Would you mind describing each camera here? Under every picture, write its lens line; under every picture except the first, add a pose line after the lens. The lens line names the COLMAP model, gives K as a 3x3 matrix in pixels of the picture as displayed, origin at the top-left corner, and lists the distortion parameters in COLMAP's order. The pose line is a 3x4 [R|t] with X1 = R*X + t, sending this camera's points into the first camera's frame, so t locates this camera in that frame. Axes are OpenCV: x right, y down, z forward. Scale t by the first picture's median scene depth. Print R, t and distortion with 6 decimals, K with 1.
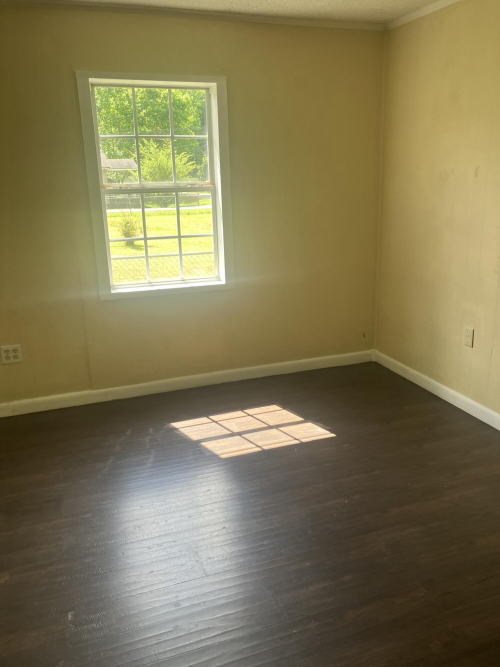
lens RADIAL K [[550.2, 0, 253.8], [0, 550.2, 330.4], [0, 0, 1]] dist [0.035524, -0.039093]
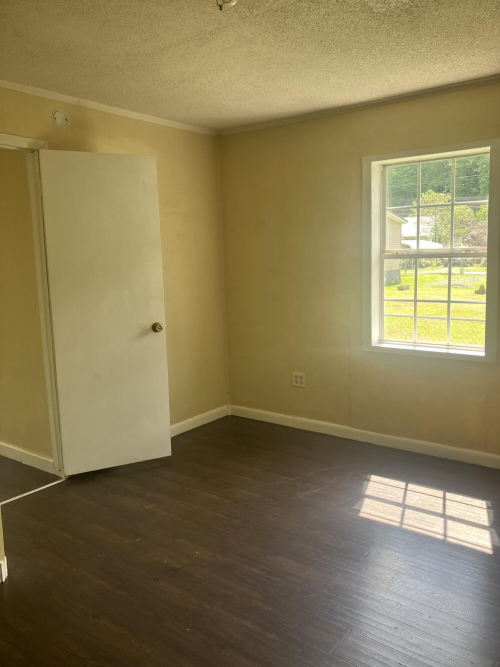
lens RADIAL K [[550.2, 0, 252.6], [0, 550.2, 336.5], [0, 0, 1]] dist [0.035524, -0.039093]
pose [[0.547556, 0.140637, -0.824866, 0.539790], [-0.212362, 0.976856, 0.025582, -0.064331], [0.809373, 0.161163, 0.564749, 0.181638]]
